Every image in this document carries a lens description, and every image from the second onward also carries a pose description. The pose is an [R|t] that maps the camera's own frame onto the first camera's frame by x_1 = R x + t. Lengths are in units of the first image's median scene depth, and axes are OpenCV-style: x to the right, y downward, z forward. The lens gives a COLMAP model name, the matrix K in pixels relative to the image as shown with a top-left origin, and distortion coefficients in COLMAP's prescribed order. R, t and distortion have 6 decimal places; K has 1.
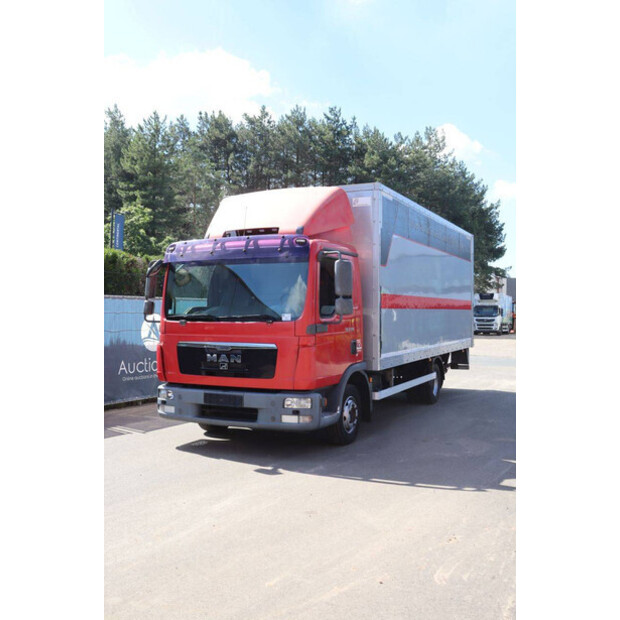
lens RADIAL K [[633.6, 0, 298.1], [0, 633.6, 310.4], [0, 0, 1]] dist [-0.058121, 0.008545]
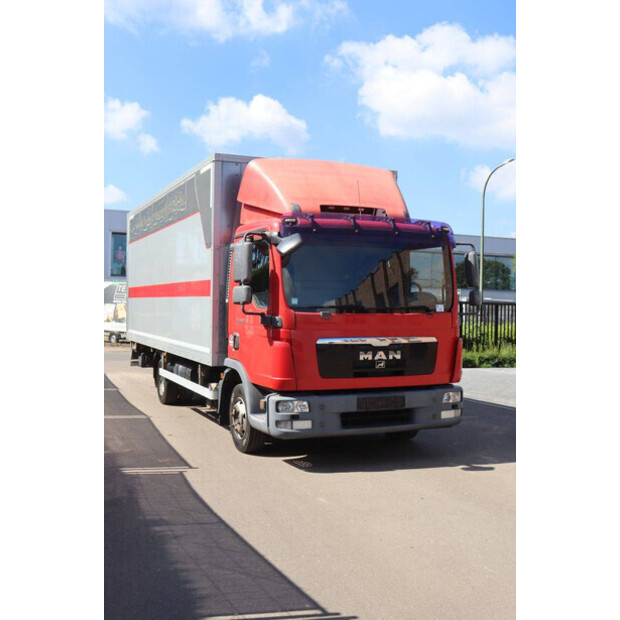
lens RADIAL K [[705.3, 0, 310.0], [0, 705.3, 310.0], [0, 0, 1]] dist [0.006963, 0.022336]
pose [[0.638155, -0.003331, 0.769901, -0.910834], [-0.012297, 0.999819, 0.014518, 0.000317], [-0.769810, -0.018732, 0.637998, 0.450688]]
